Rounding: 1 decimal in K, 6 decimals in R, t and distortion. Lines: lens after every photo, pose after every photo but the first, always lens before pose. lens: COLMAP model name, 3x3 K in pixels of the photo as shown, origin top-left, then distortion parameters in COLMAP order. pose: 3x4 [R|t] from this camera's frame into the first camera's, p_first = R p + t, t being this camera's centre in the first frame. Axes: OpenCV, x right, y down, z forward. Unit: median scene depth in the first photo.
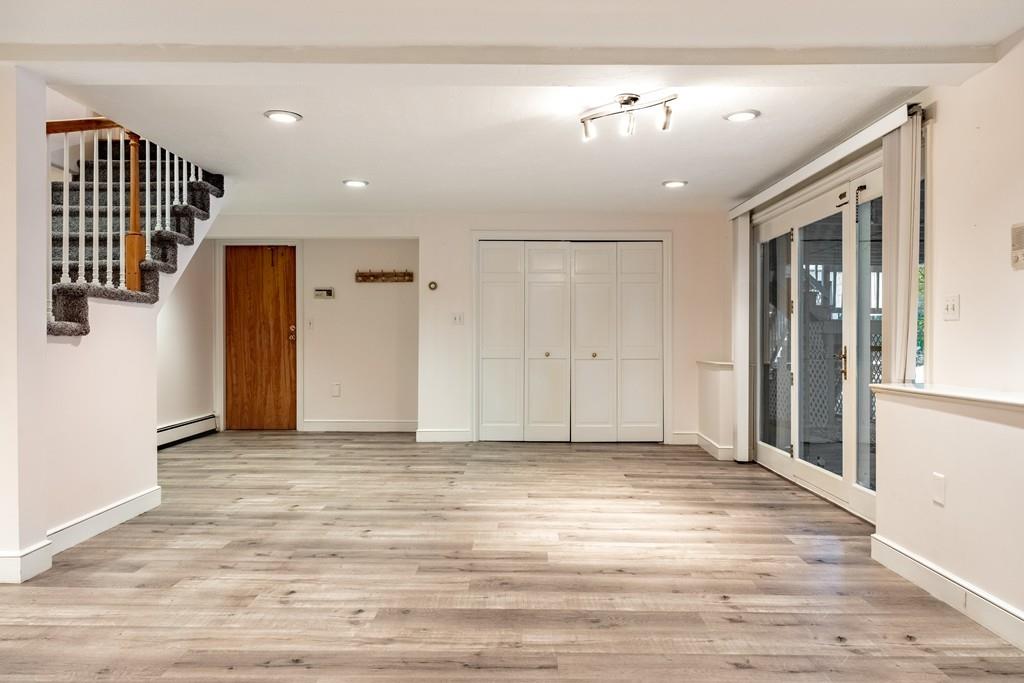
lens RADIAL K [[700.5, 0, 512.0], [0, 700.5, 341.5], [0, 0, 1]] dist [0.012800, -0.002453]
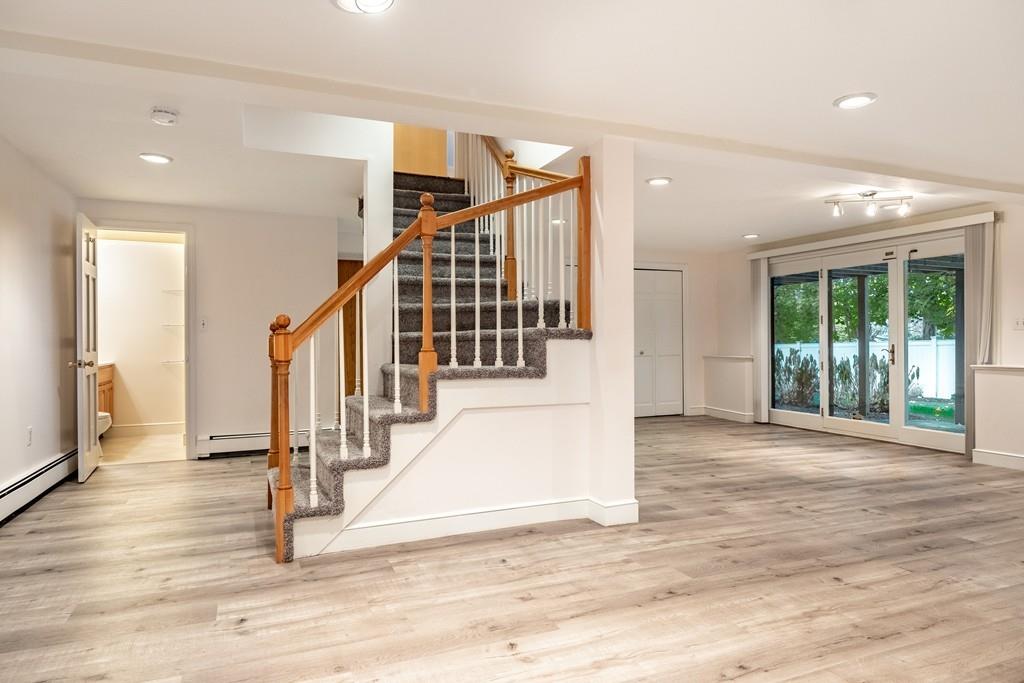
lens RADIAL K [[604.3, 0, 512.8], [0, 604.3, 347.0], [0, 0, 1]] dist [0.001928, -0.001224]
pose [[0.928832, -0.009879, 0.370370, -1.143278], [0.007292, 0.999938, 0.008382, -0.007368], [-0.370429, -0.005085, 0.928847, 0.003728]]
